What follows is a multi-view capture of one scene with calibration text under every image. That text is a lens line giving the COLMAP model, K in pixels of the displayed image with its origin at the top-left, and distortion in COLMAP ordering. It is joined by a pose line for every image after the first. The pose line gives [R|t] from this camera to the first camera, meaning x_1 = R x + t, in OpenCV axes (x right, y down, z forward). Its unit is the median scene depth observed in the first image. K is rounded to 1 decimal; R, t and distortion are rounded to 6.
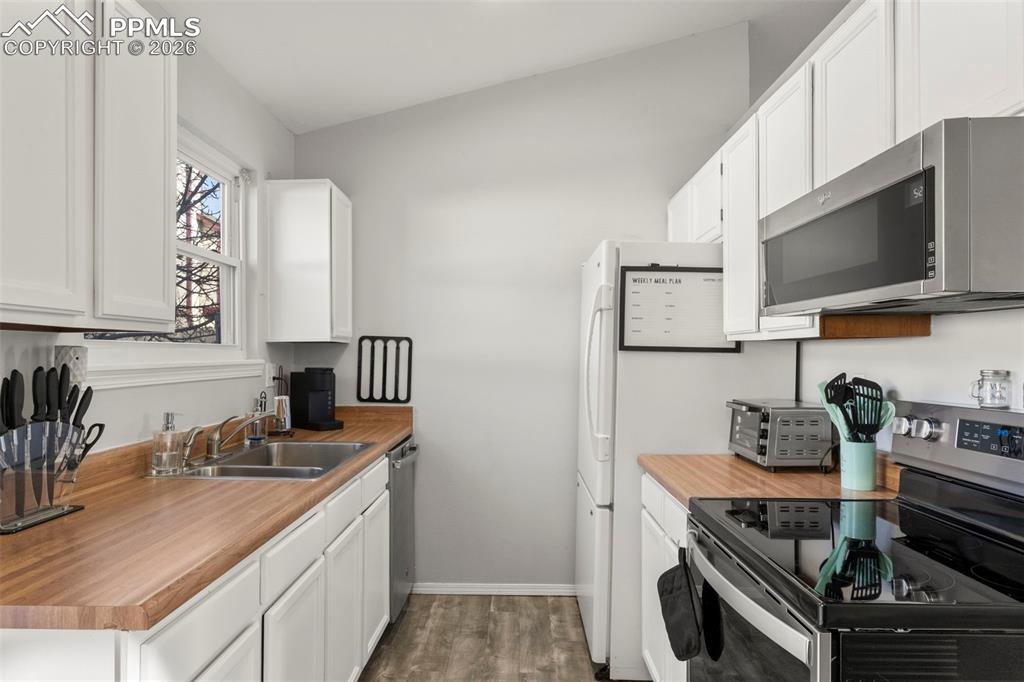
lens RADIAL K [[629.1, 0, 511.0], [0, 629.1, 359.9], [0, 0, 1]] dist [0.007452, 0.002578]
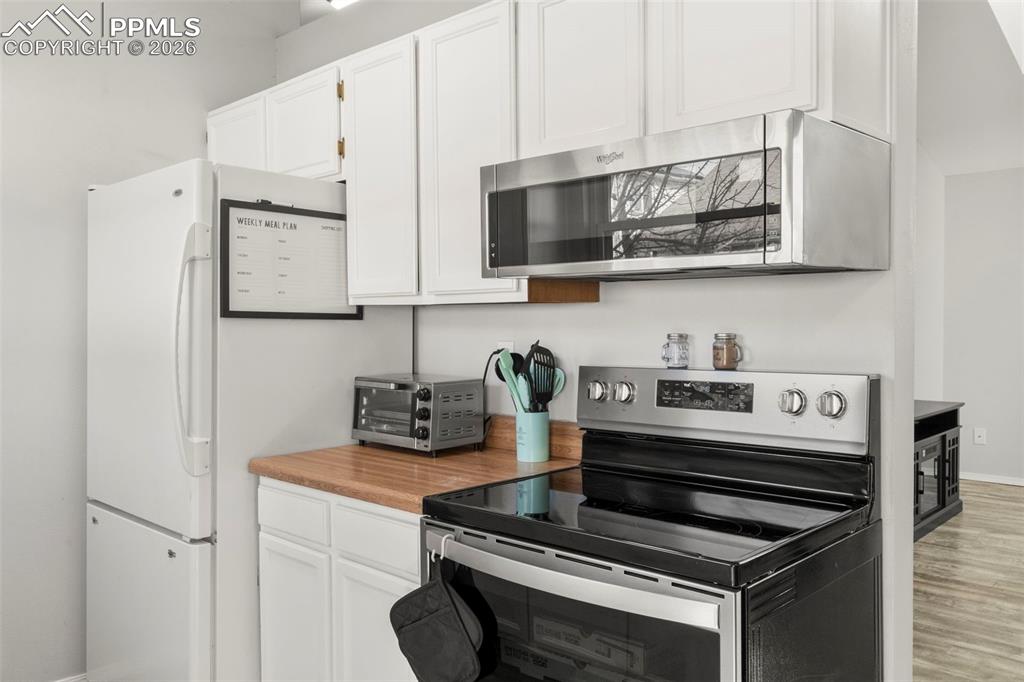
lens RADIAL K [[796.5, 0, 512.0], [0, 796.5, 341.0], [0, 0, 1]] dist [-0.002734, 0.003516]
pose [[0.683060, -0.024769, 0.729943, -0.311674], [0.013691, 0.999683, 0.021110, -0.003475], [-0.730234, -0.004426, 0.683182, 0.172388]]
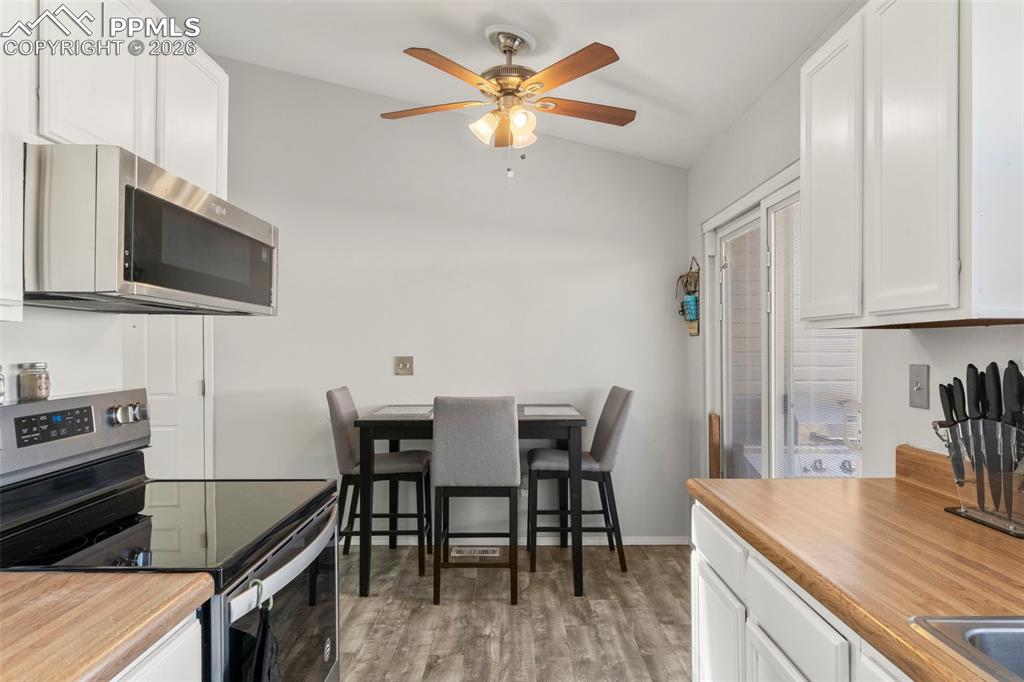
lens RADIAL K [[686.1, 0, 511.7], [0, 686.1, 330.4], [0, 0, 1]] dist [-0.000871, 0.001122]
pose [[-0.999972, -0.001393, 0.007396, -0.020800], [-0.001474, 0.999938, -0.011005, -0.017532], [-0.007380, -0.011016, -0.999912, 1.377285]]
